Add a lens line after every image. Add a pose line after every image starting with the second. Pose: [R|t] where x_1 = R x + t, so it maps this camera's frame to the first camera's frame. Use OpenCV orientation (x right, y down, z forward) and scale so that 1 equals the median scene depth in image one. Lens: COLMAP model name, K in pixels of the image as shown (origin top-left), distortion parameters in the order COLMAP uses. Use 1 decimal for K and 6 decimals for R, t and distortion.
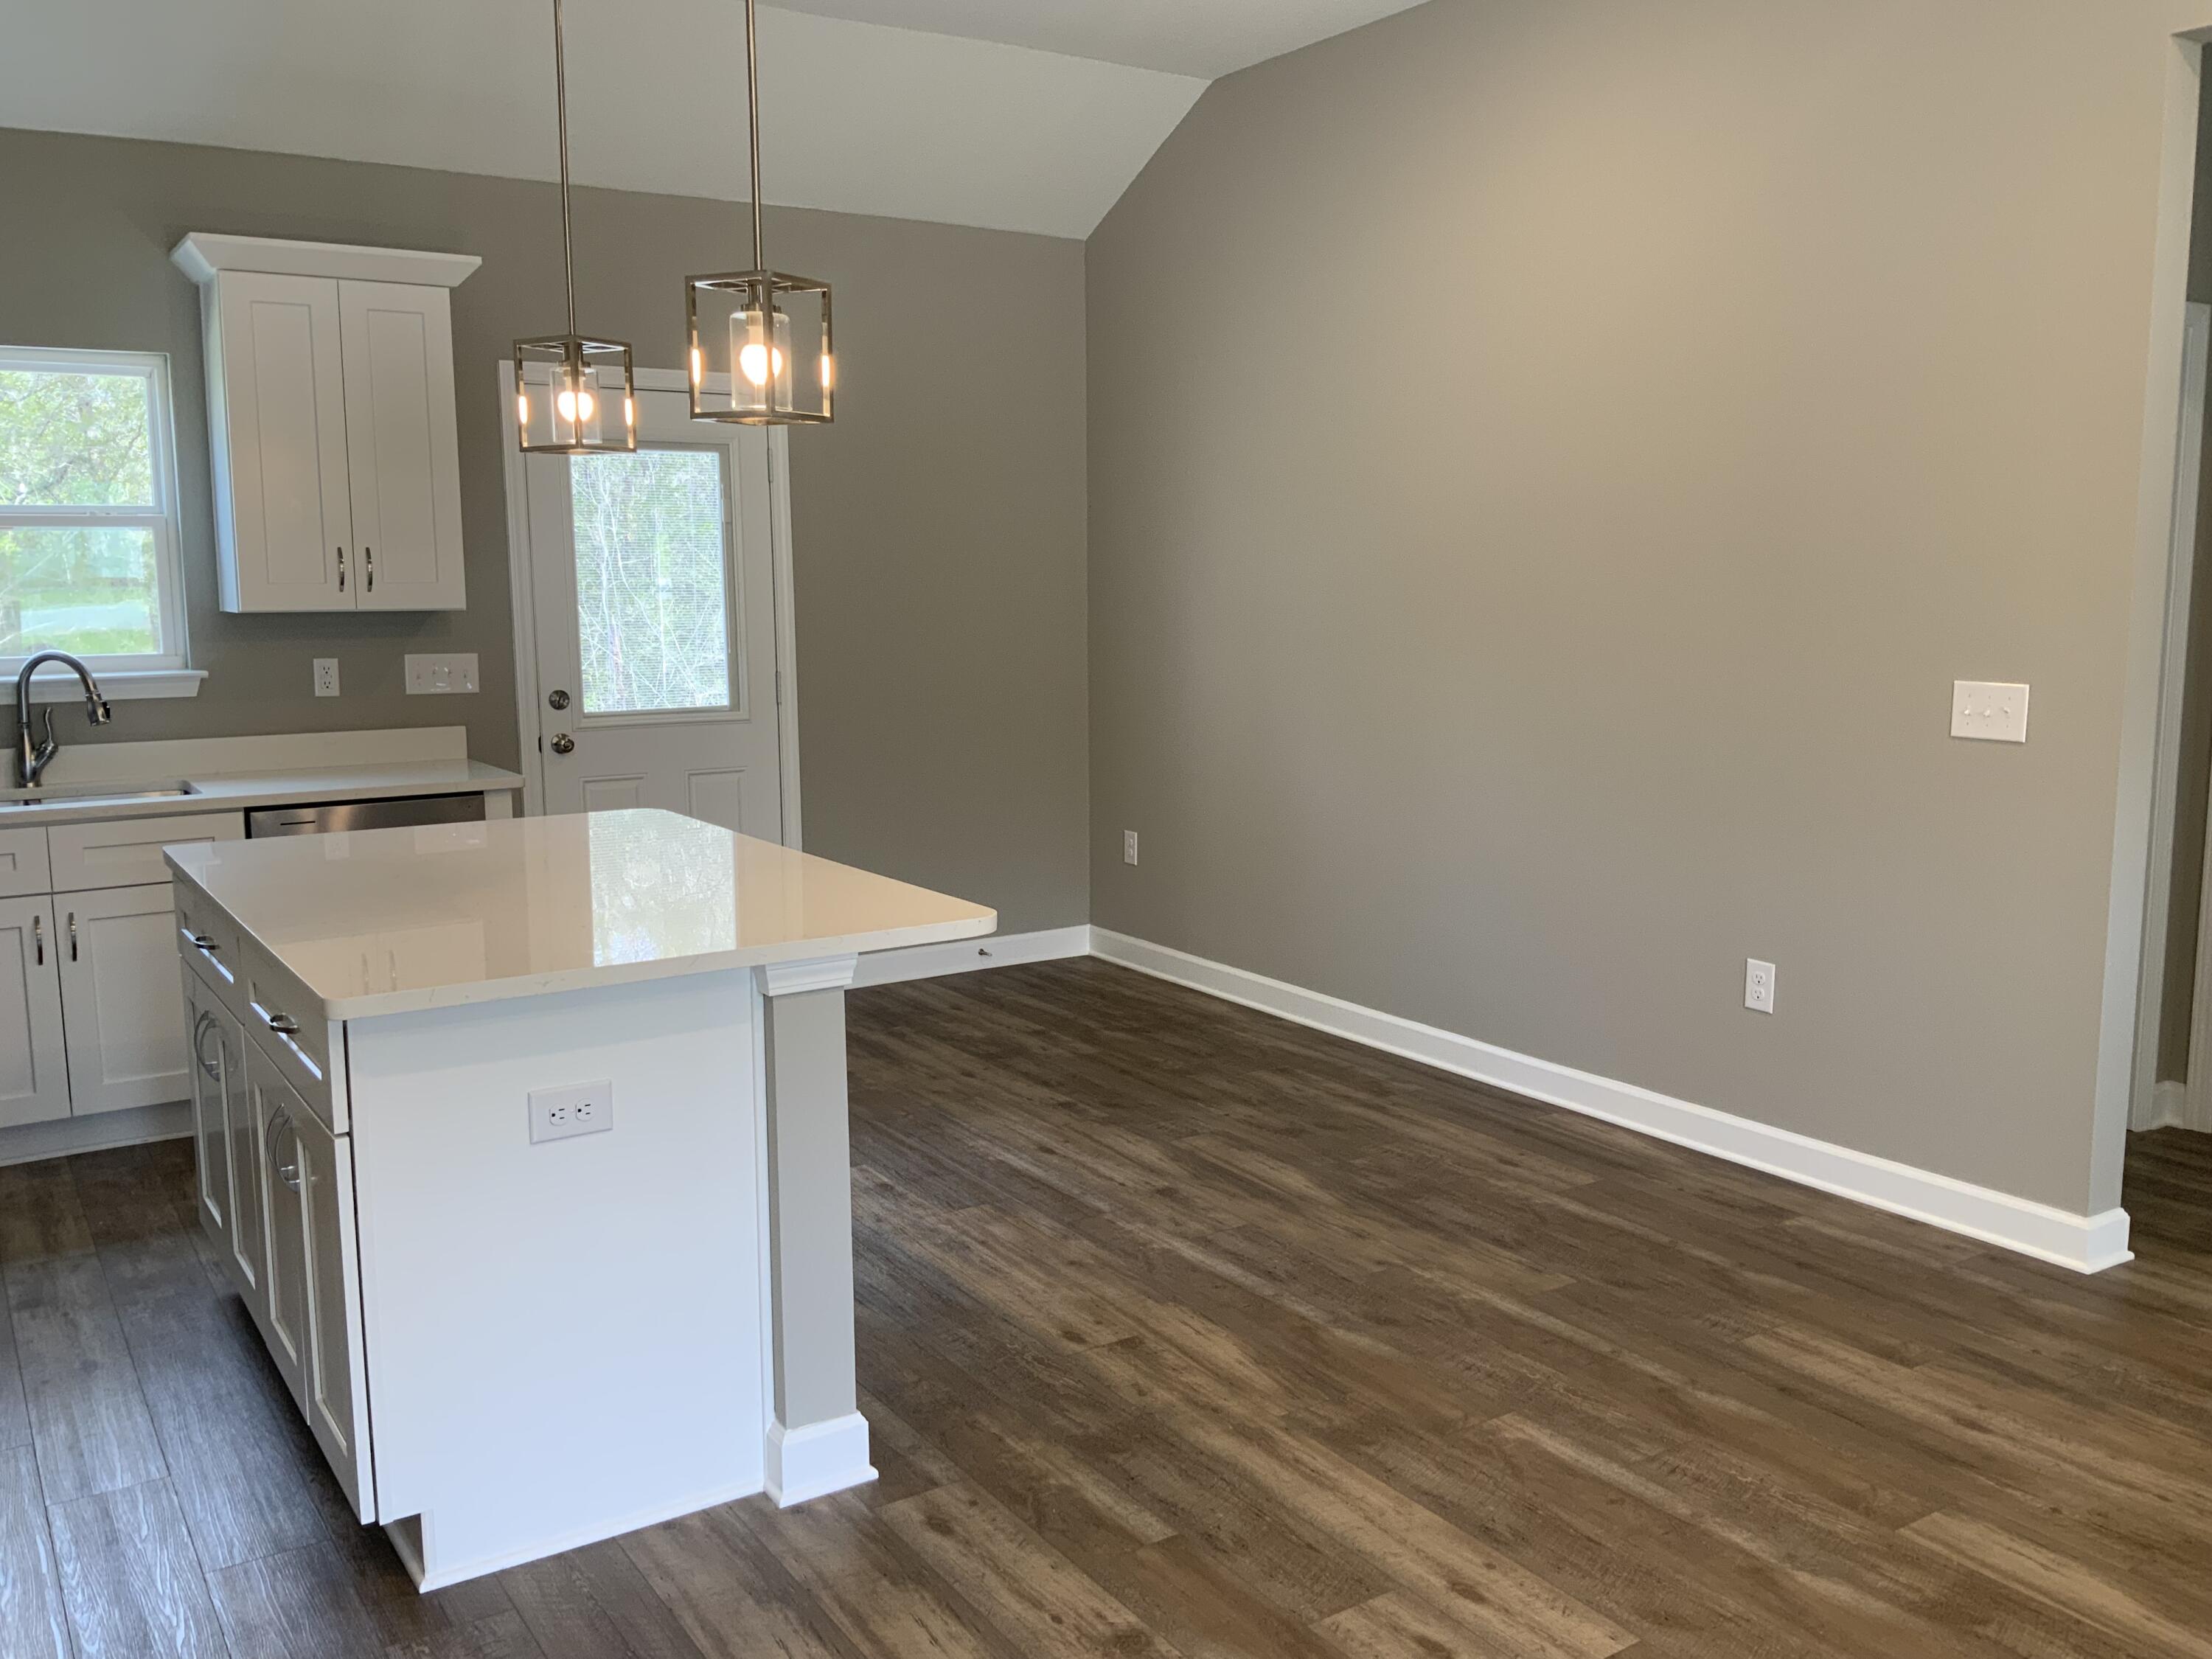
lens RADIAL K [[1835.3, 0, 1110.1], [0, 1835.3, 828.2], [0, 0, 1]] dist [0.005116, -0.002497]
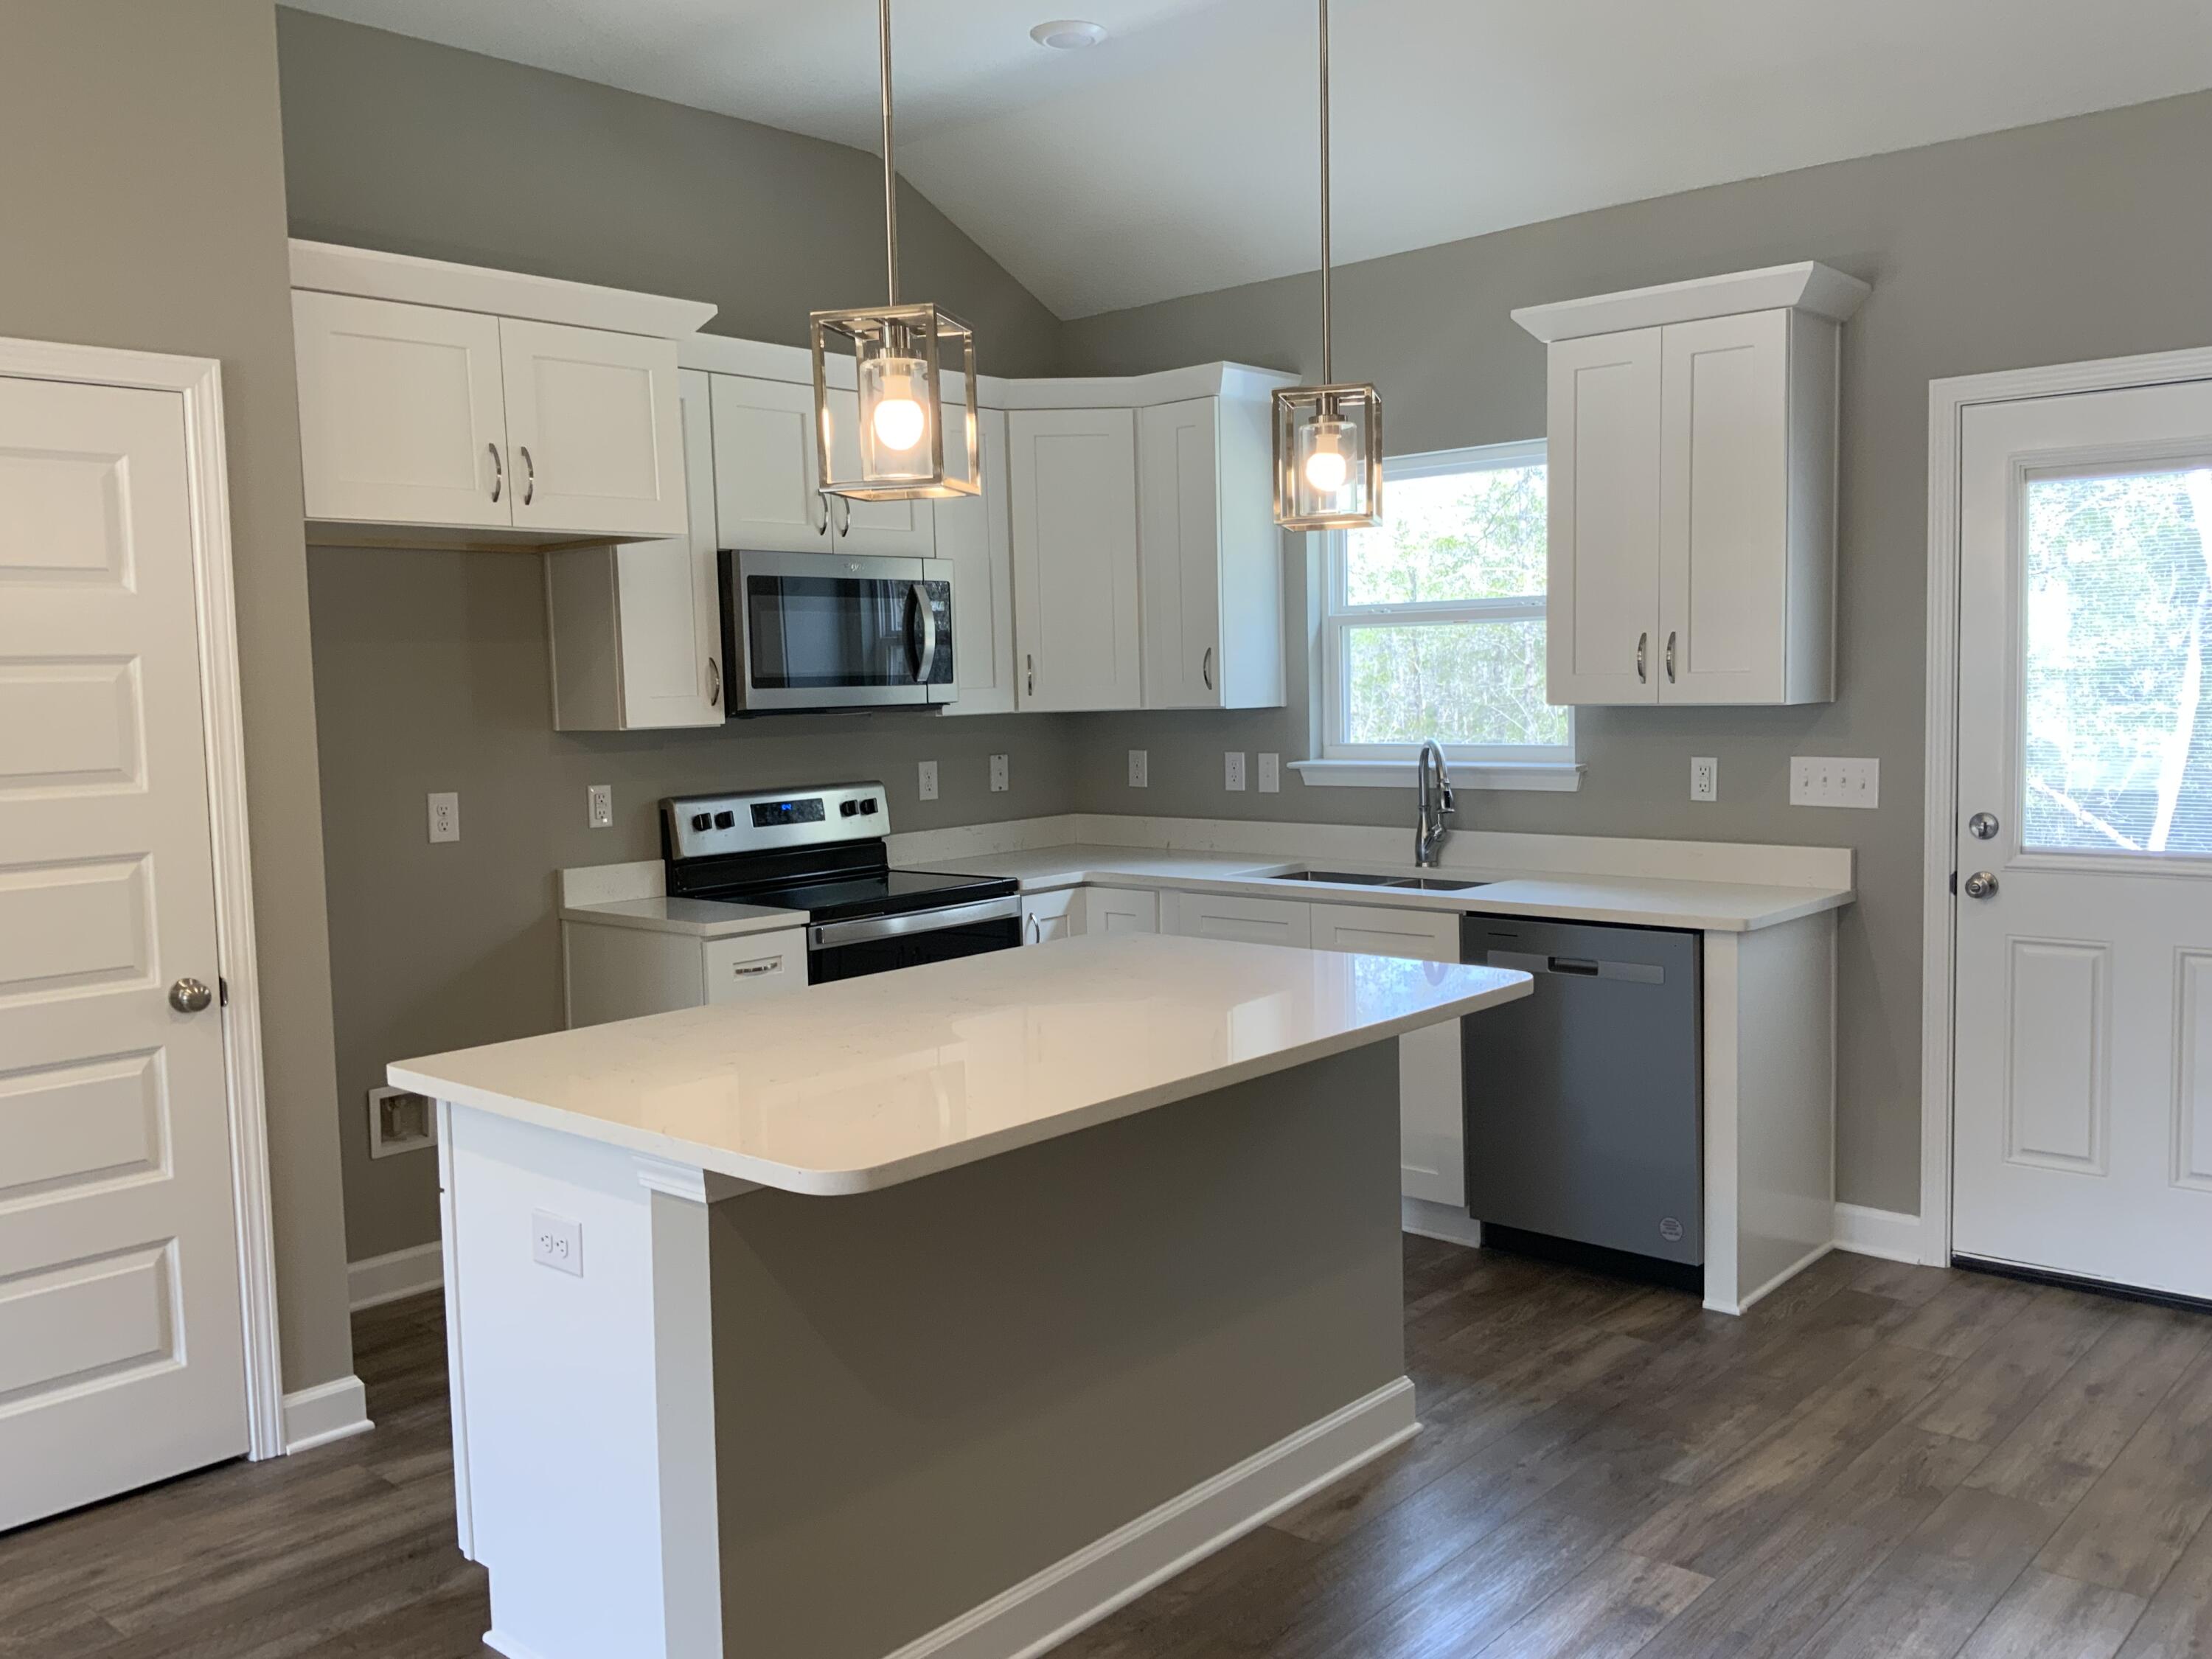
lens RADIAL K [[1835.3, 0, 1109.9], [0, 1835.3, 828.9], [0, 0, 1]] dist [0.005116, -0.002497]
pose [[0.244534, 0.082552, -0.966120, 0.369440], [-0.114947, 0.991811, 0.055653, -0.078812], [0.962803, 0.097443, 0.252021, 0.537904]]
